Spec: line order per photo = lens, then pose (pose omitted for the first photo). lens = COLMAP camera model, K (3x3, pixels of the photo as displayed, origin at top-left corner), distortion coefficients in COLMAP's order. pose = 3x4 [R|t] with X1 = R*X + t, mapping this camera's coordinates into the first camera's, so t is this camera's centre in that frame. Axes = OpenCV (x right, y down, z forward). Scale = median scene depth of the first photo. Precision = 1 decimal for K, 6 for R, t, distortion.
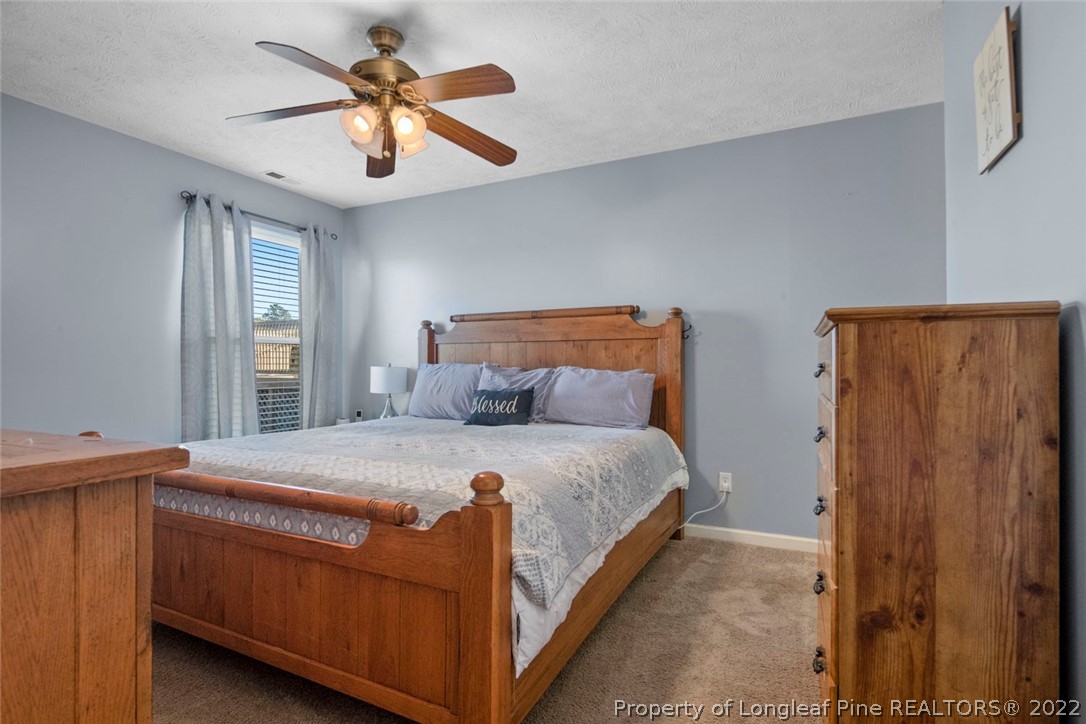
lens RADIAL K [[527.9, 0, 543.4], [0, 527.9, 362.7], [0, 0, 1]] dist [0.003147, 0.000191]
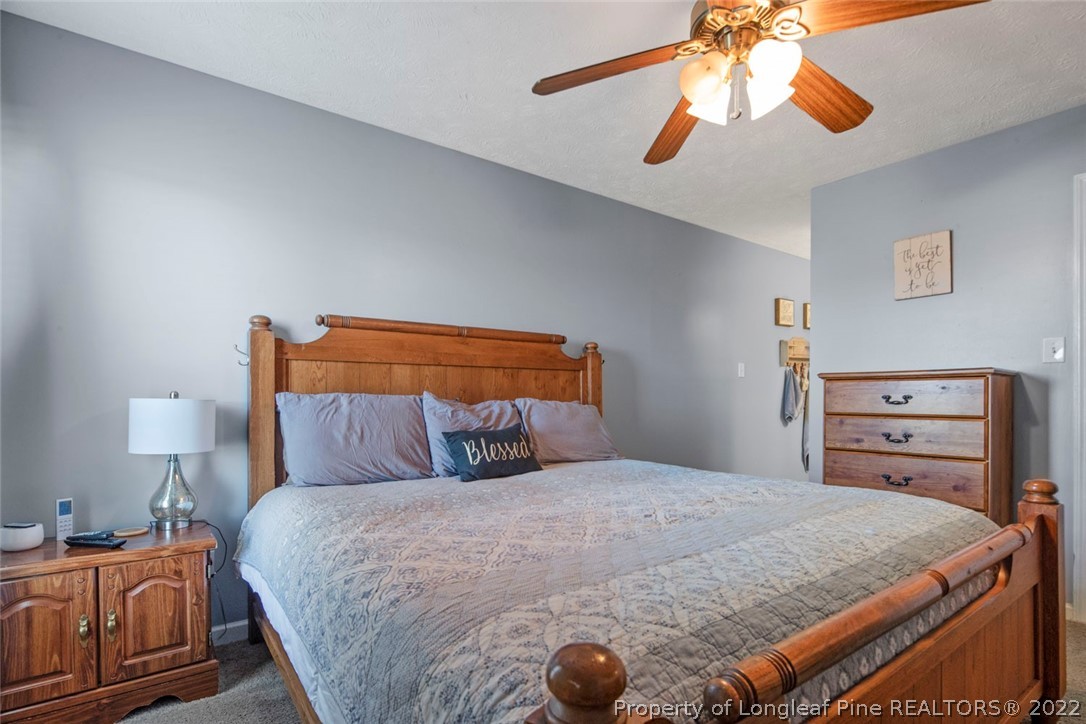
lens RADIAL K [[527.9, 0, 541.0], [0, 527.9, 399.3], [0, 0, 1]] dist [0.003147, 0.000191]
pose [[0.465240, -0.002138, 0.885182, -0.668542], [-0.005044, 0.999974, 0.005066, 0.004522], [-0.885170, -0.006822, 0.465217, 0.546139]]
